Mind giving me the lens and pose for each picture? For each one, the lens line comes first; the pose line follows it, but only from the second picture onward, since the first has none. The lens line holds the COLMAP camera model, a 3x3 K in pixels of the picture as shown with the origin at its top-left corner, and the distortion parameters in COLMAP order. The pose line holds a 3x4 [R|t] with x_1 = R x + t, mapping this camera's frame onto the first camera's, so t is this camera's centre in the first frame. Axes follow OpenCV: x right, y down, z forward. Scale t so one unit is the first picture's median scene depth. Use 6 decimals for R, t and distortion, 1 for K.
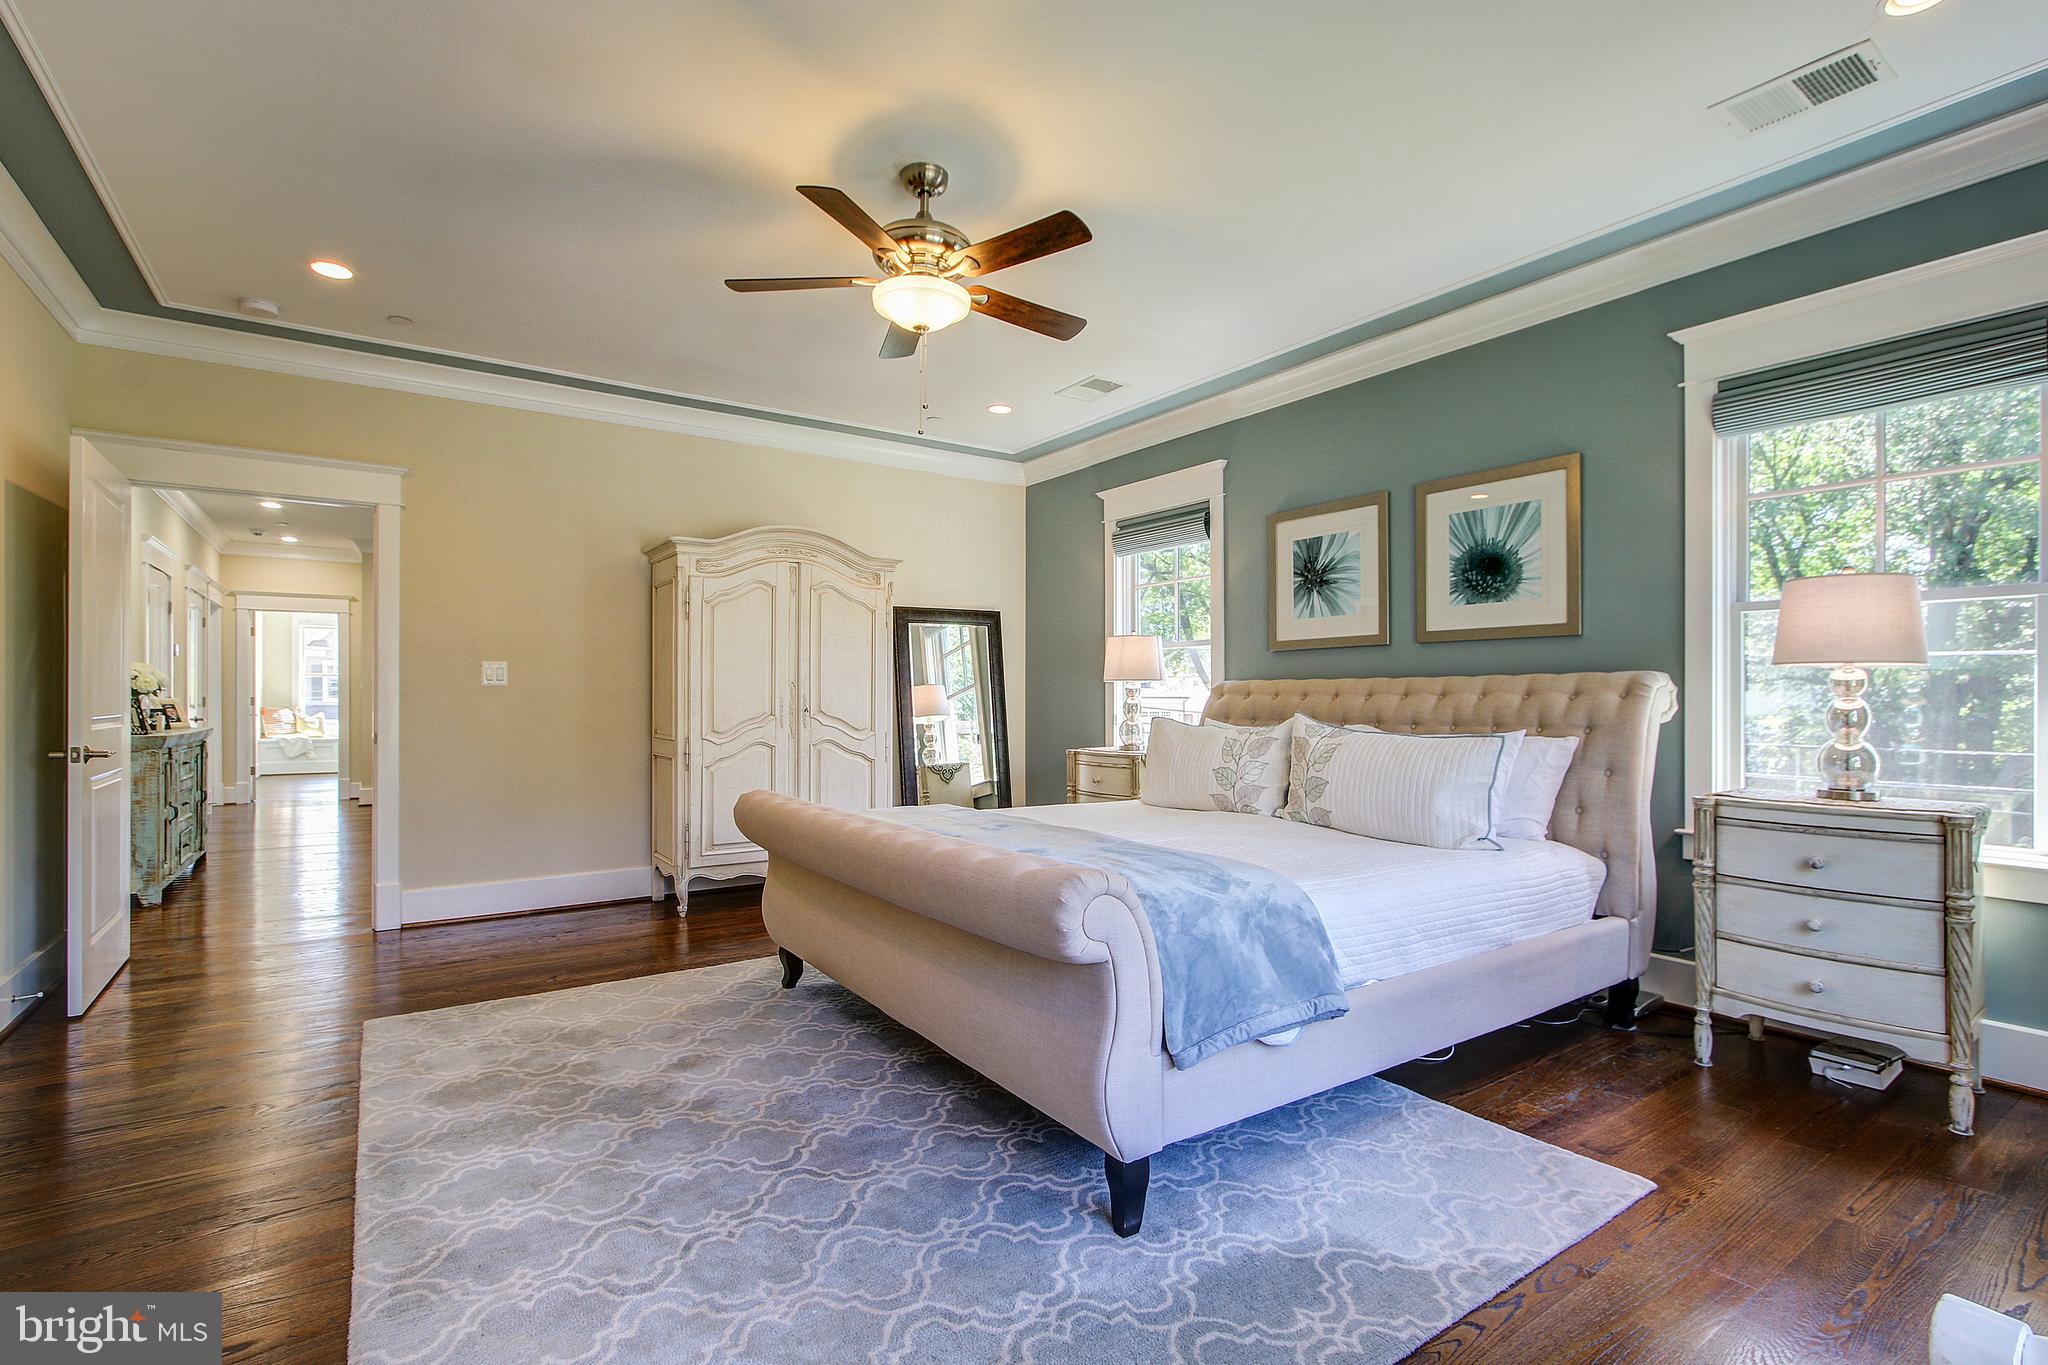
lens RADIAL K [[958.9, 0, 1036.8], [0, 958.9, 694.3], [0, 0, 1]] dist [-0.005556, 0.001852]
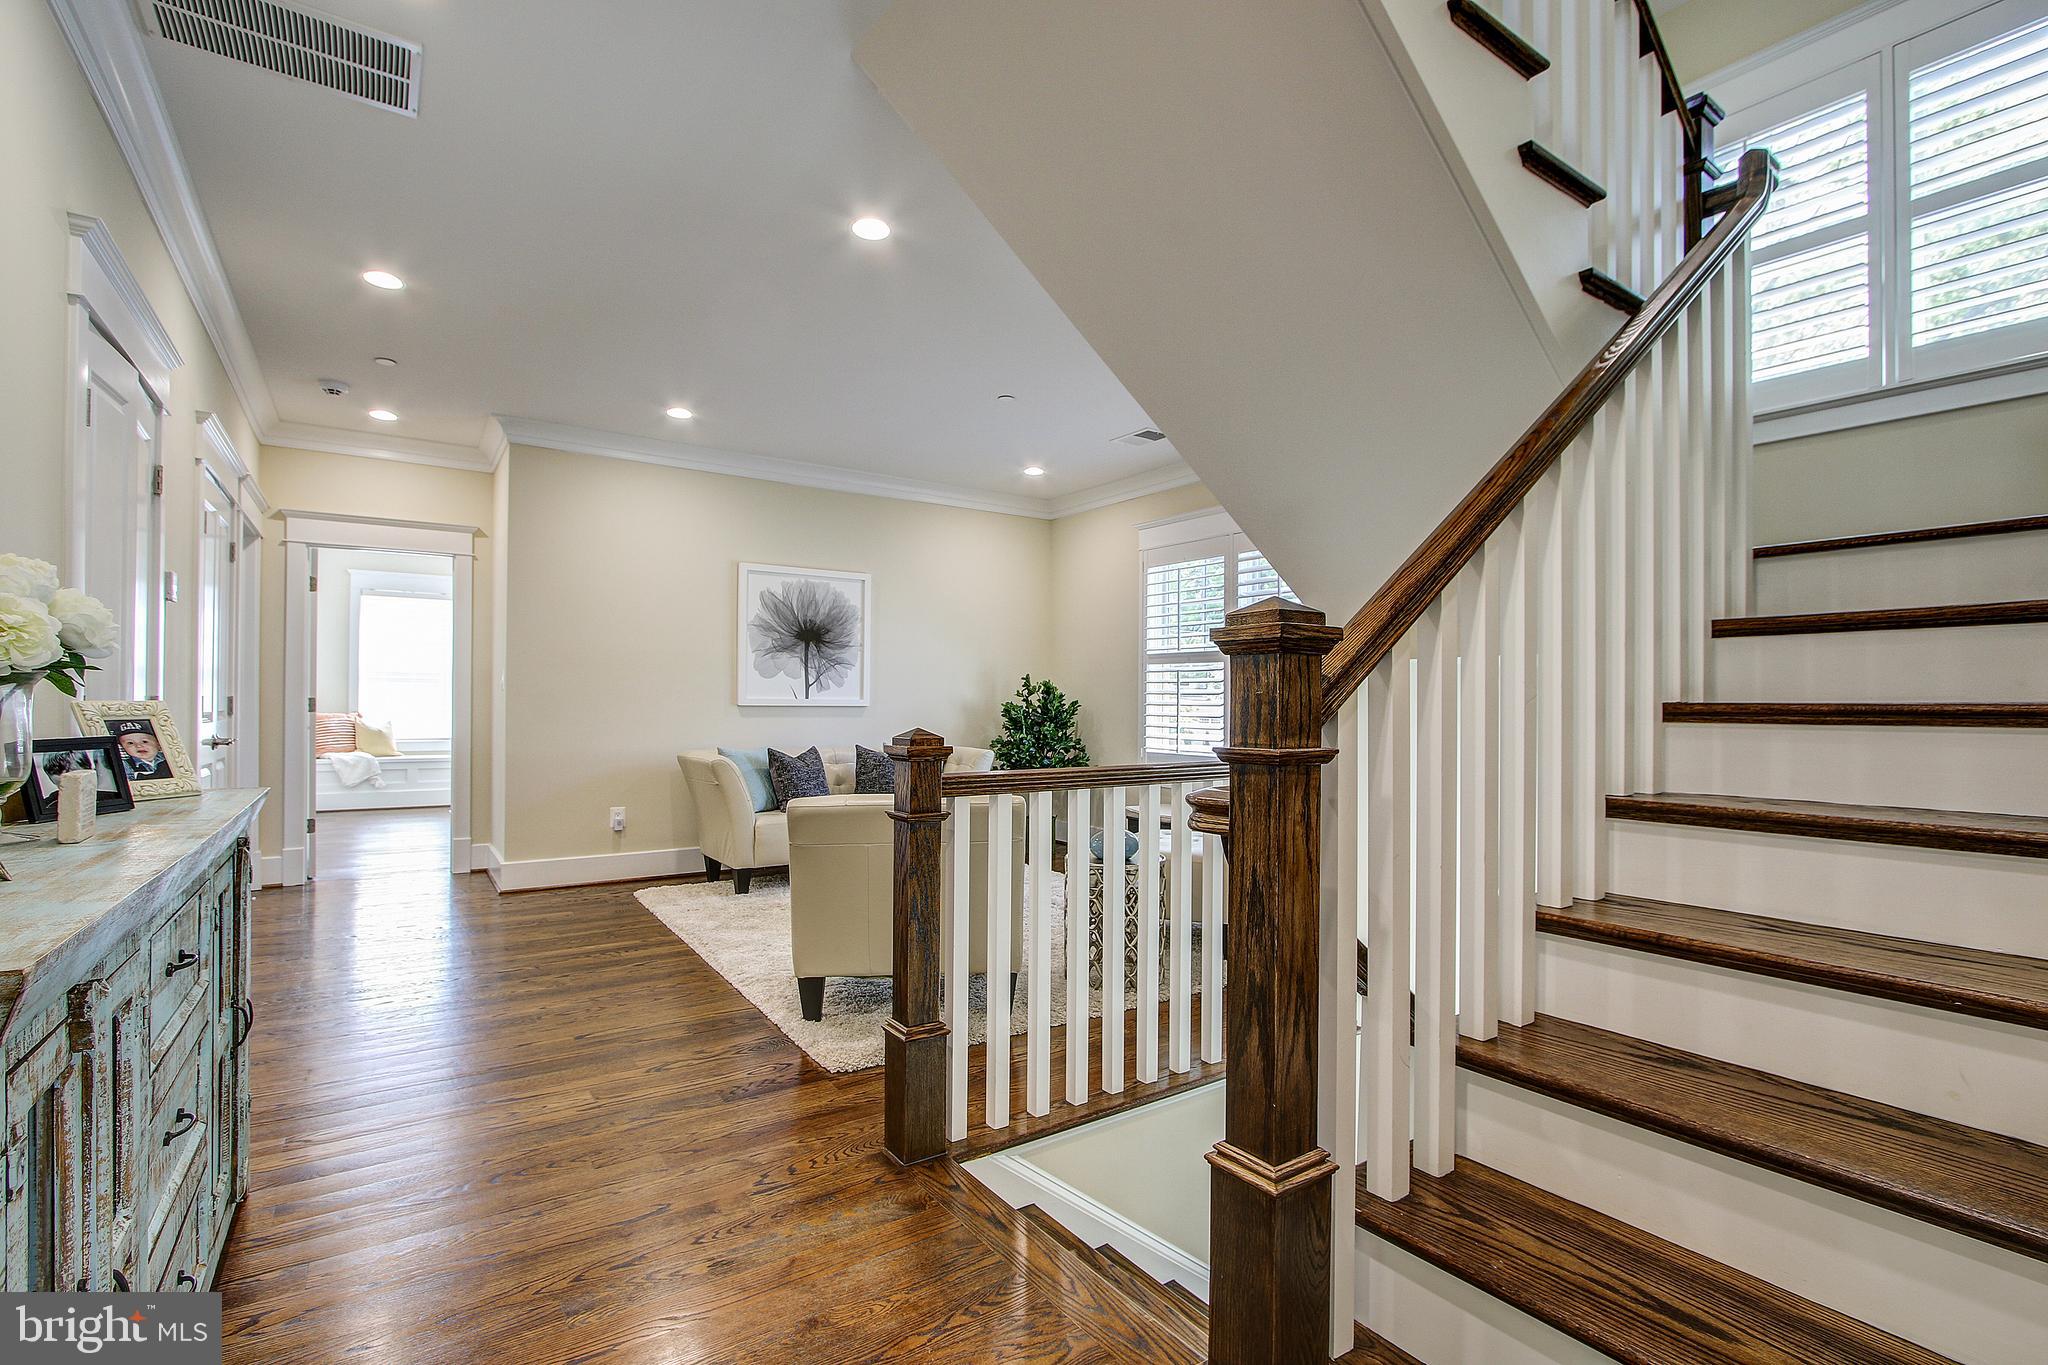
lens RADIAL K [[958.9, 0, 1036.4], [0, 958.9, 679.8], [0, 0, 1]] dist [-0.005556, 0.001852]
pose [[0.999953, -0.001697, -0.009500, -0.398823], [0.001555, 0.999887, -0.014937, 0.001773], [0.009525, 0.014922, 0.999843, 0.451483]]
